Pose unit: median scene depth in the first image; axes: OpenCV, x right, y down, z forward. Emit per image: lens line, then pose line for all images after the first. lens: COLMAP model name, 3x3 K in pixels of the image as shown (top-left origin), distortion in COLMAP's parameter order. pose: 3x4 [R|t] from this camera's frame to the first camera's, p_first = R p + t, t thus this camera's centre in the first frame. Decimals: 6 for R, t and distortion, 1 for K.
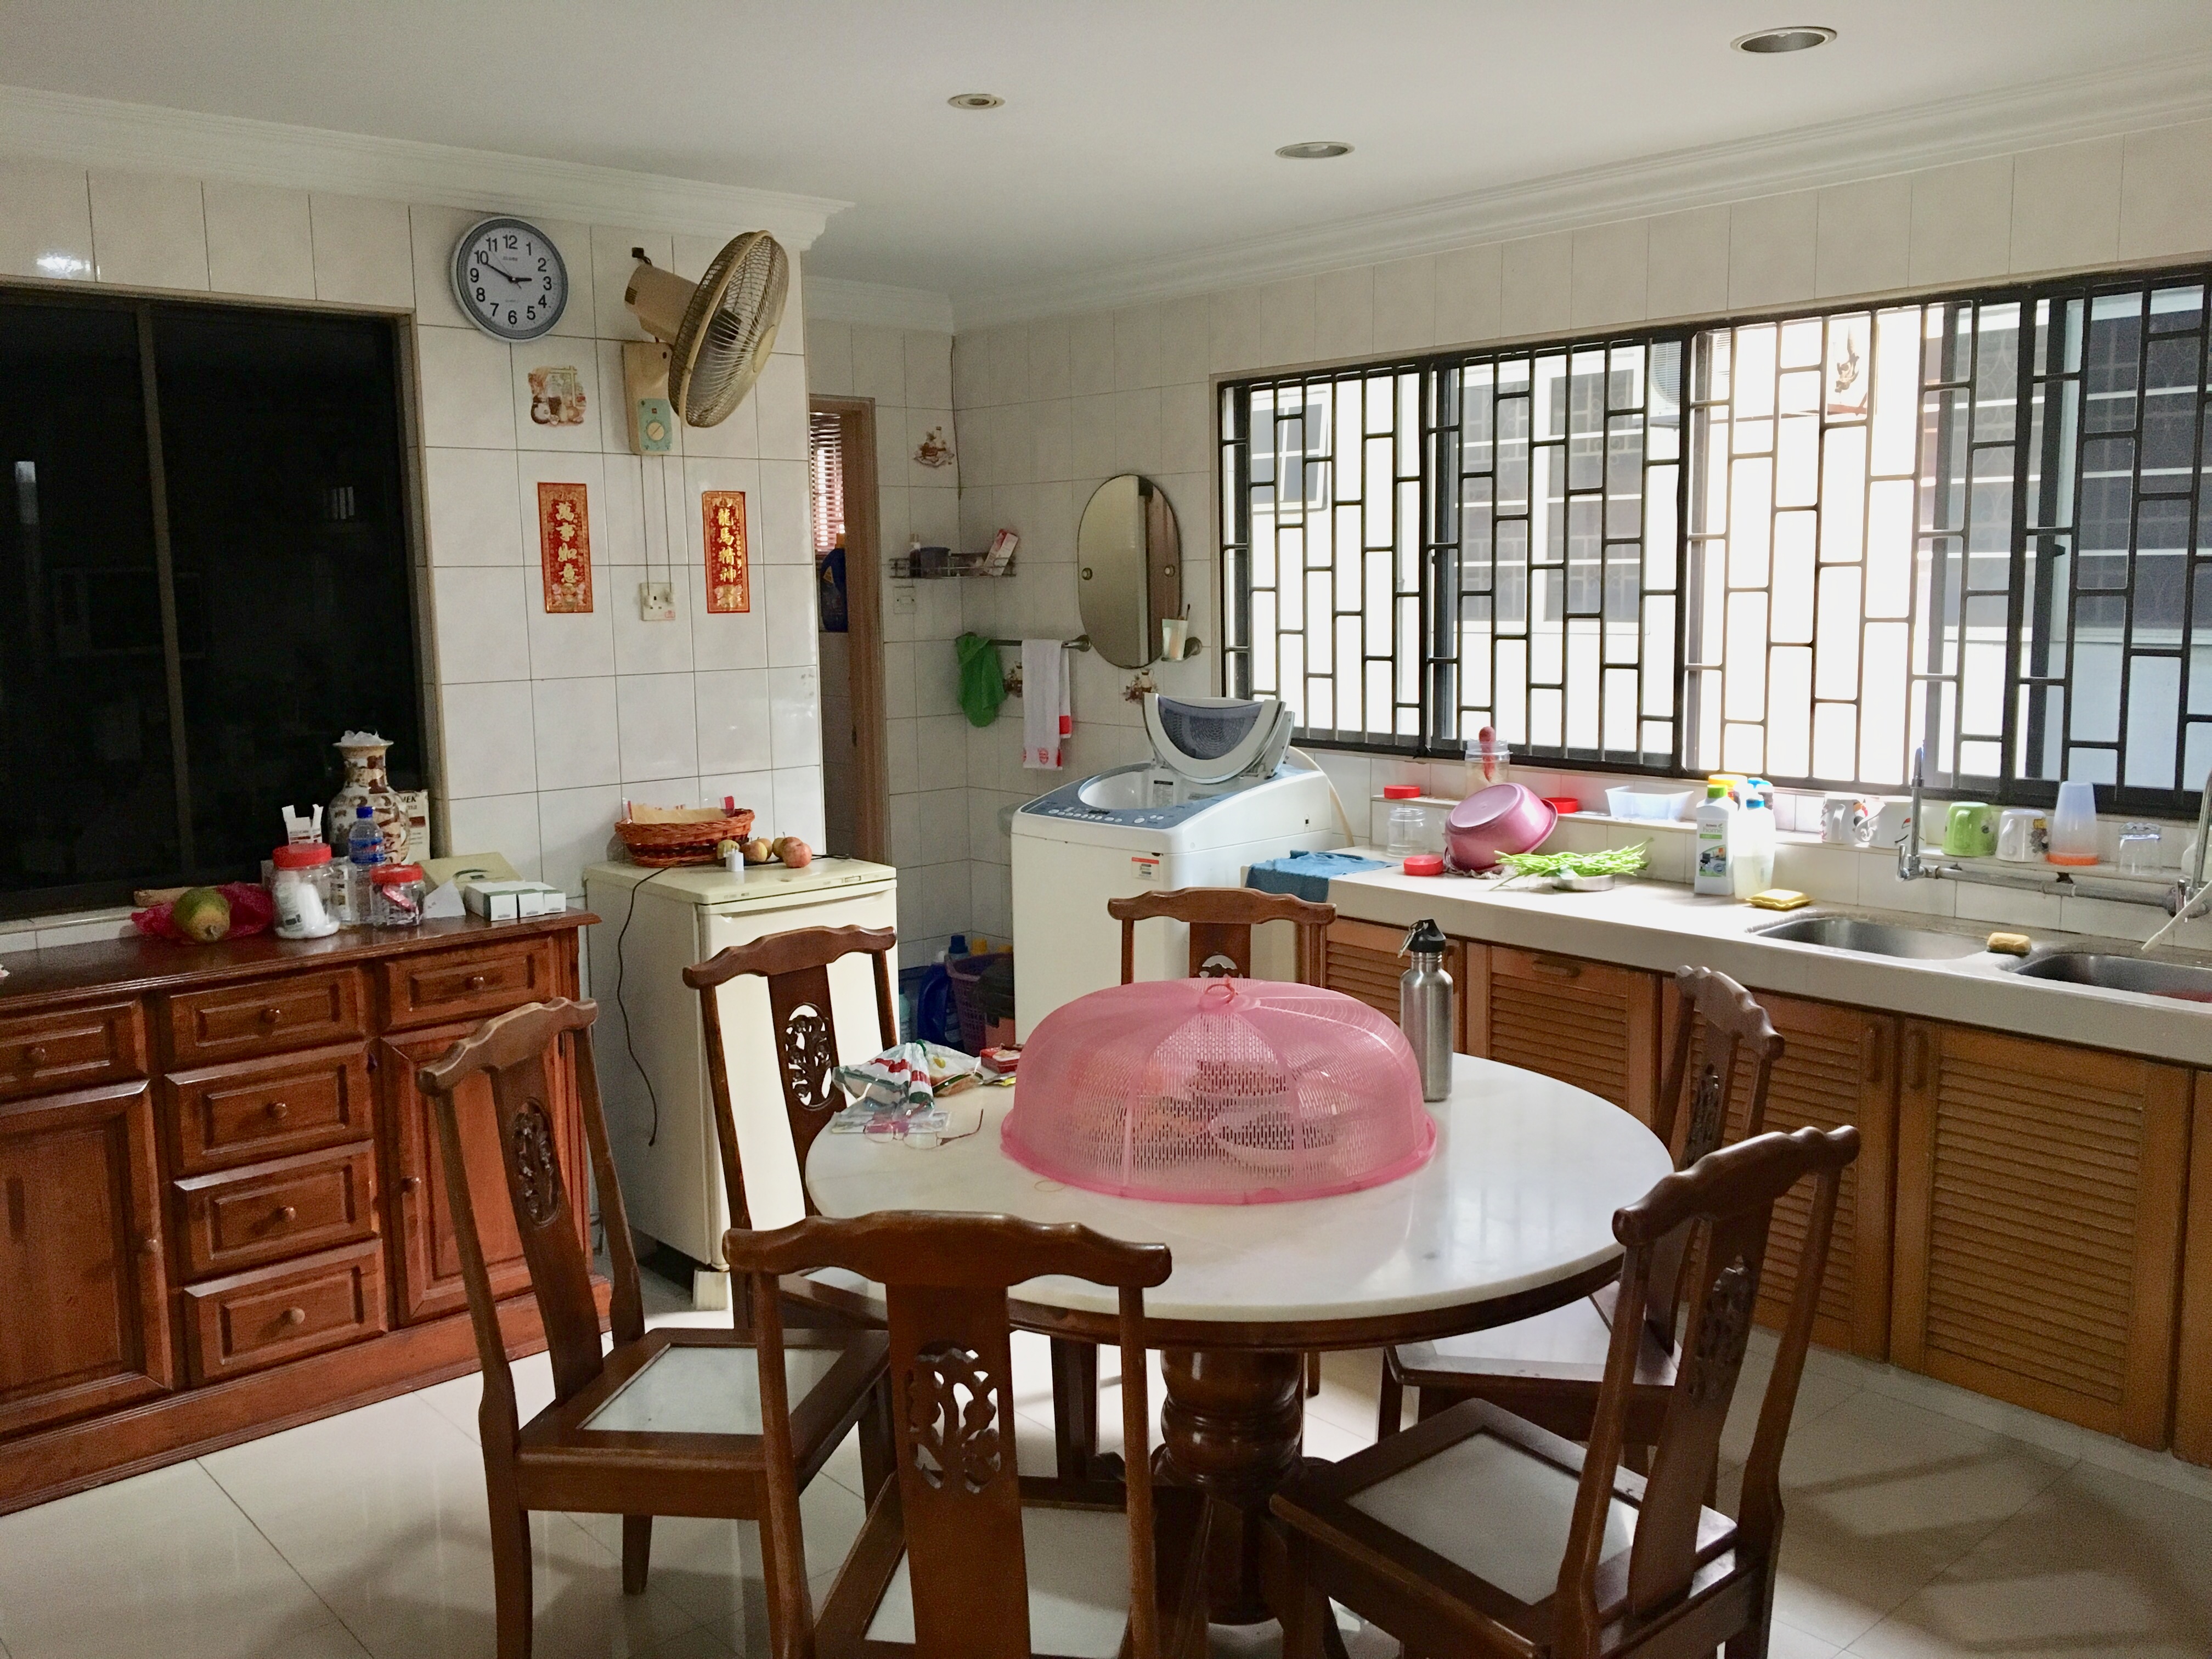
lens RADIAL K [[1881.6, 0, 1106.0], [0, 1881.6, 829.5], [0, 0, 1]] dist [-0.006536, -0.005152]
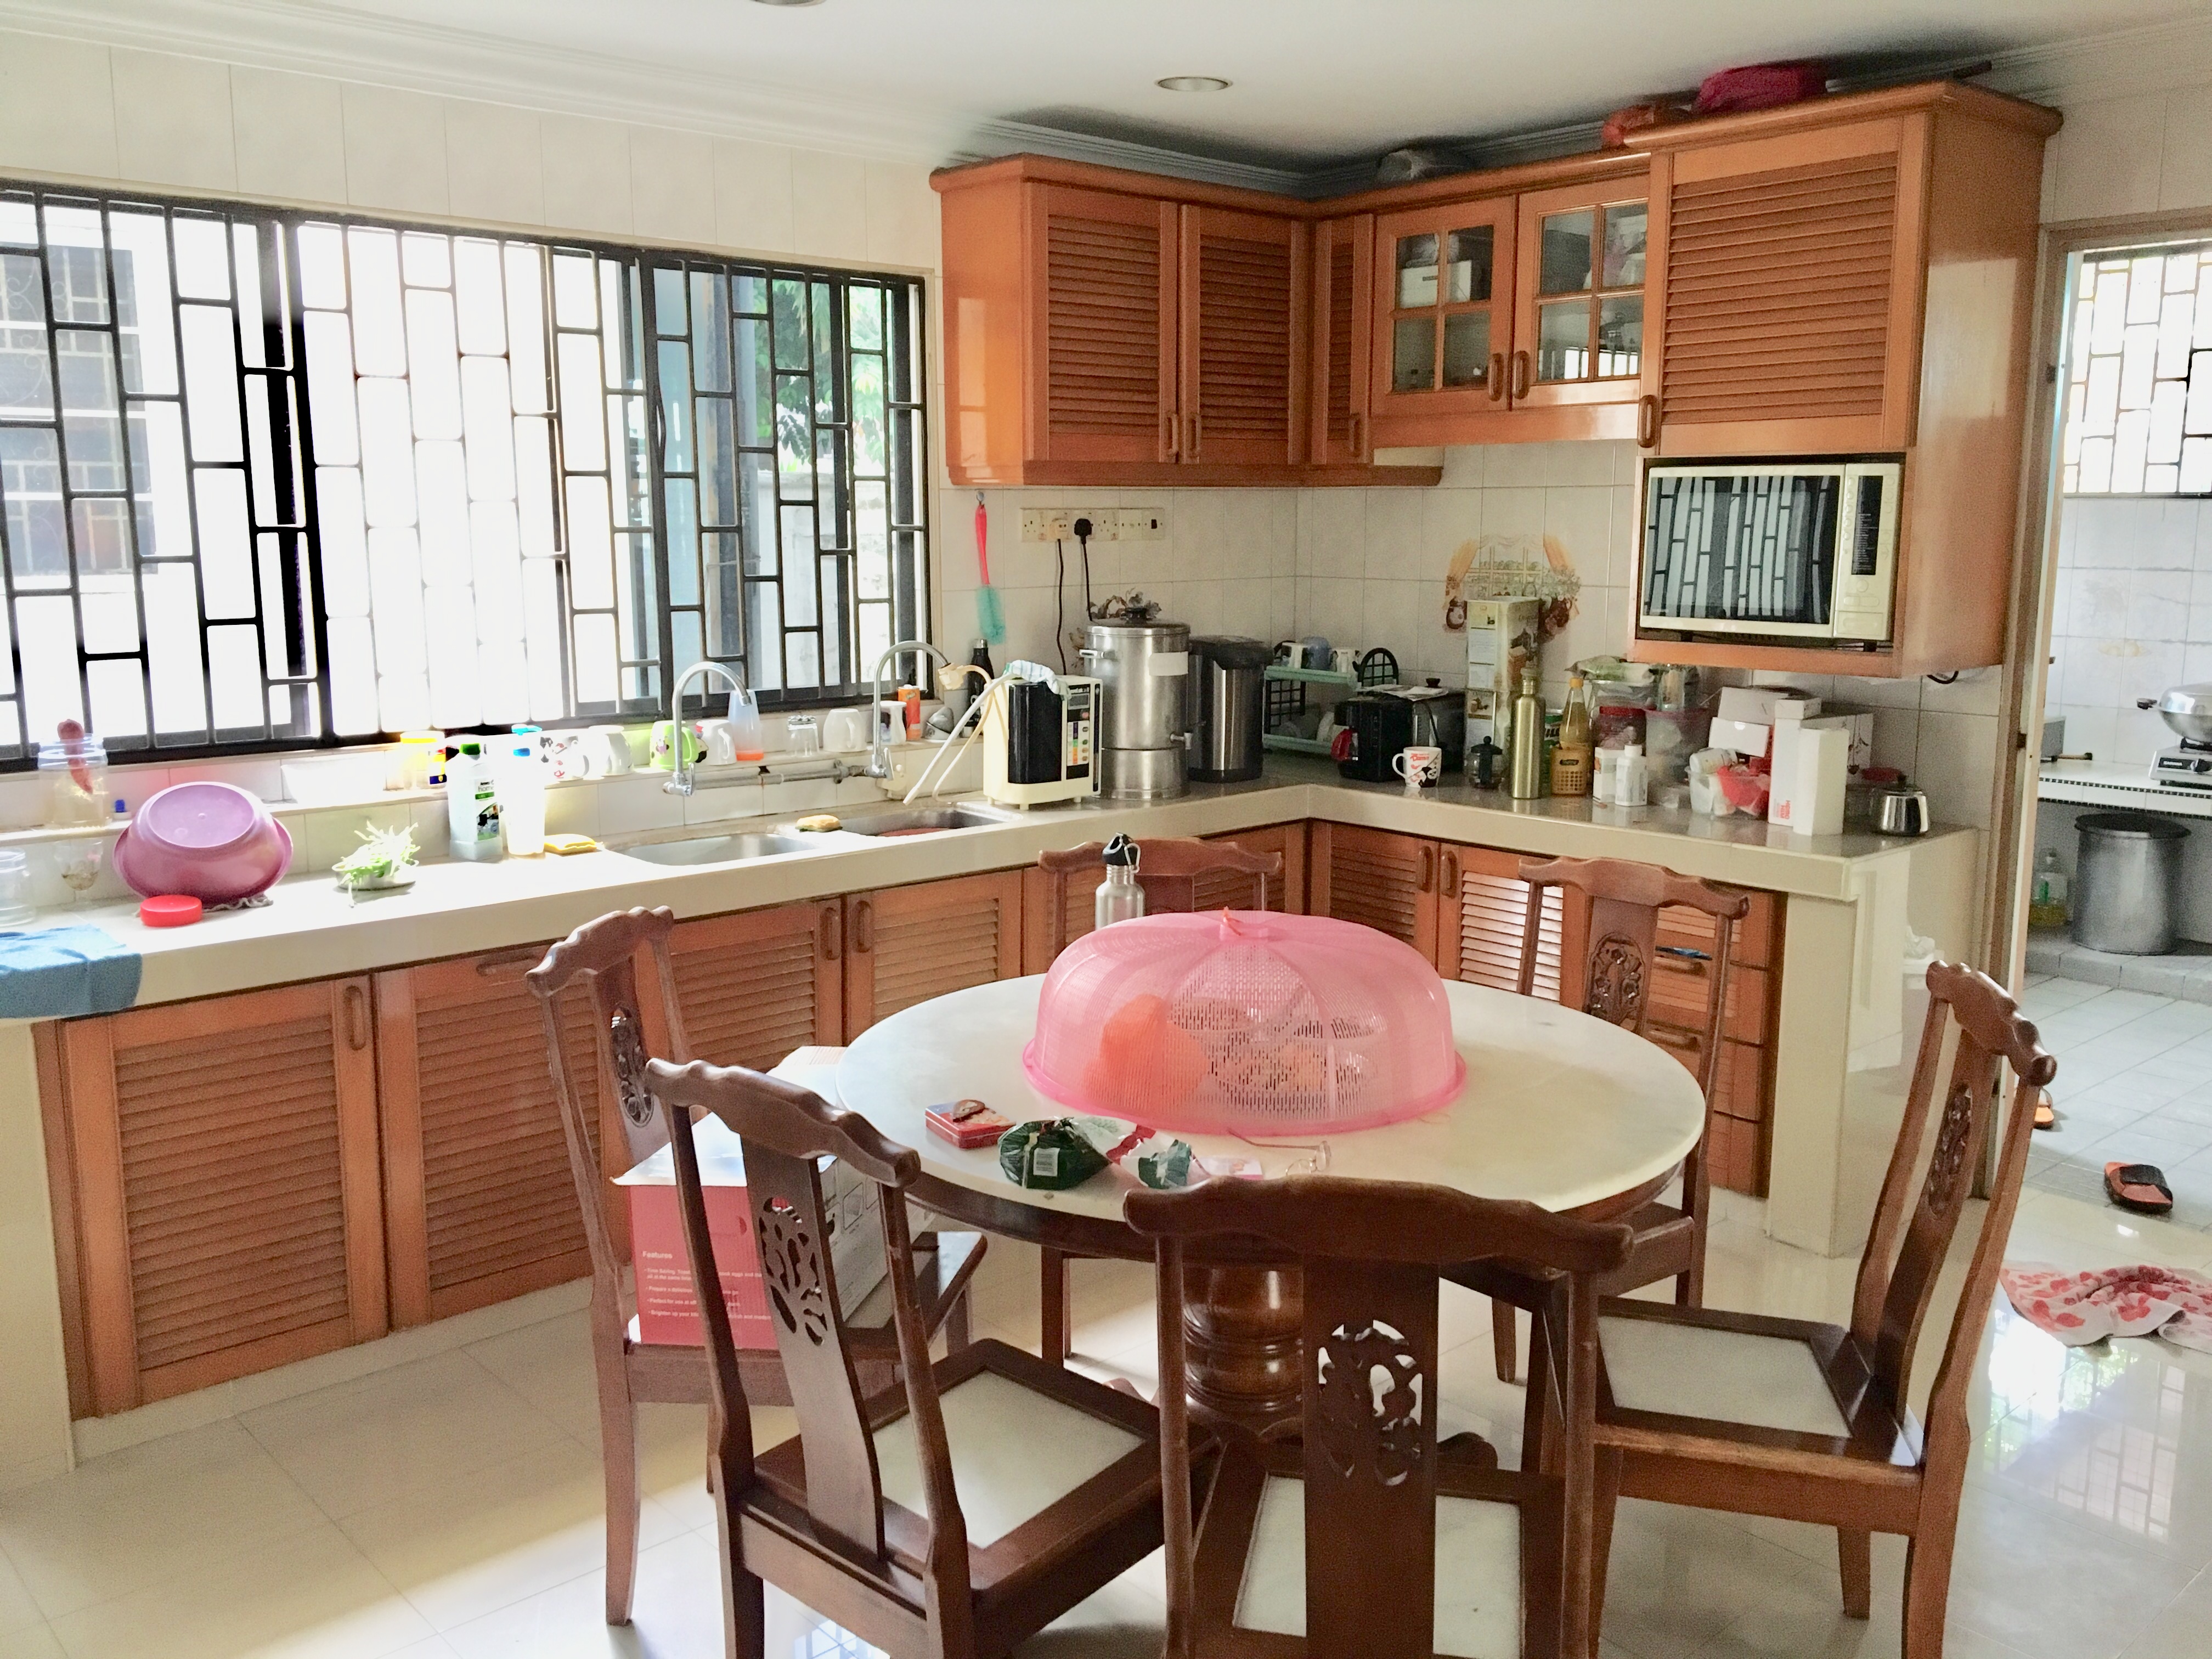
lens RADIAL K [[1885.5, 0, 1098.1], [0, 1885.5, 822.2], [0, 0, 1]] dist [0.080213, -0.112345]
pose [[-0.021520, -0.153480, 0.987917, -0.607334], [0.131037, 0.979189, 0.154978, -0.088571], [-0.991144, 0.132789, -0.000960, 0.704000]]
